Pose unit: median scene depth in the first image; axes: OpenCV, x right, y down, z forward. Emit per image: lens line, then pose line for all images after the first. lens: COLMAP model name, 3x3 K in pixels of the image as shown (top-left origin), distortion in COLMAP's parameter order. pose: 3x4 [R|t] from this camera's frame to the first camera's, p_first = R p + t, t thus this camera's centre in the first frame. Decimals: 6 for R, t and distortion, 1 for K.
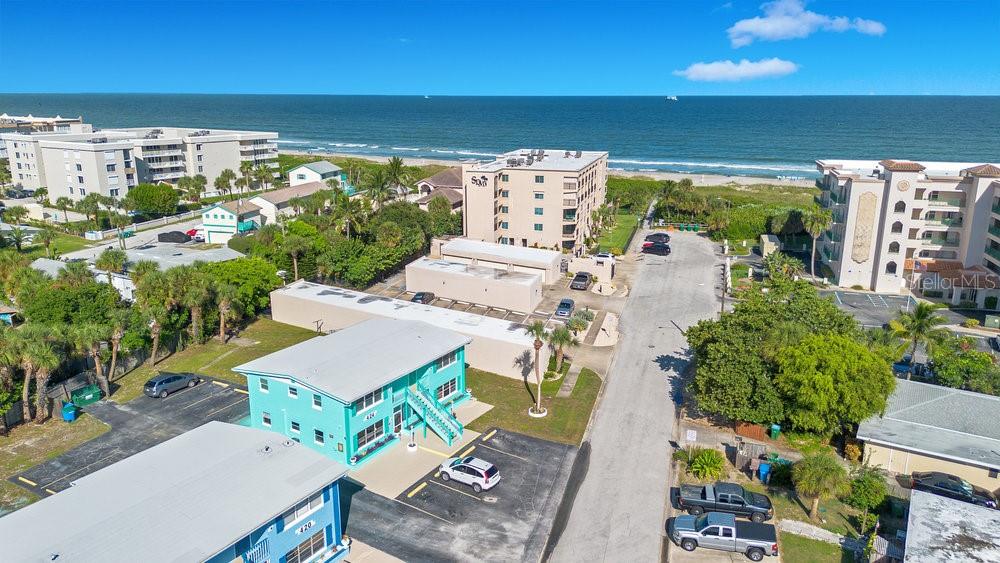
lens RADIAL K [[706.3, 0, 501.6], [0, 706.3, 281.6], [0, 0, 1]] dist [0.078418, -0.083919]
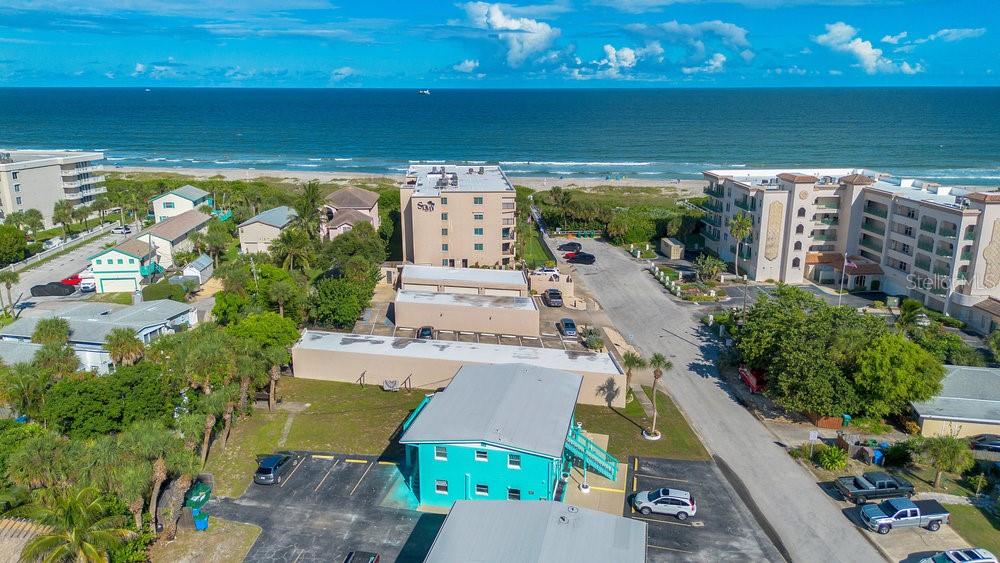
lens RADIAL K [[709.3, 0, 502.3], [0, 709.3, 276.0], [0, 0, 1]] dist [0.084963, -0.102076]
pose [[0.942340, -0.089859, 0.322368, -0.390523], [0.089191, 0.995872, 0.016876, -0.076724], [-0.322553, 0.012850, 0.946464, 0.024306]]
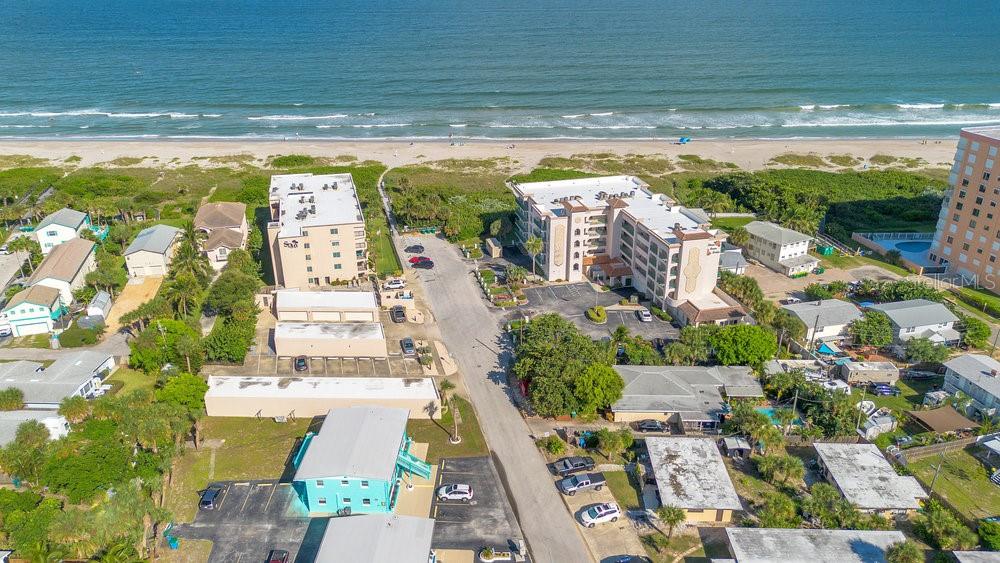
lens RADIAL K [[706.3, 0, 501.6], [0, 706.3, 281.6], [0, 0, 1]] dist [0.078418, -0.083919]
pose [[0.863941, -0.210196, 0.457627, -0.445099], [0.133840, 0.971883, 0.193729, -0.405240], [-0.485481, -0.106122, 0.867782, -0.413718]]
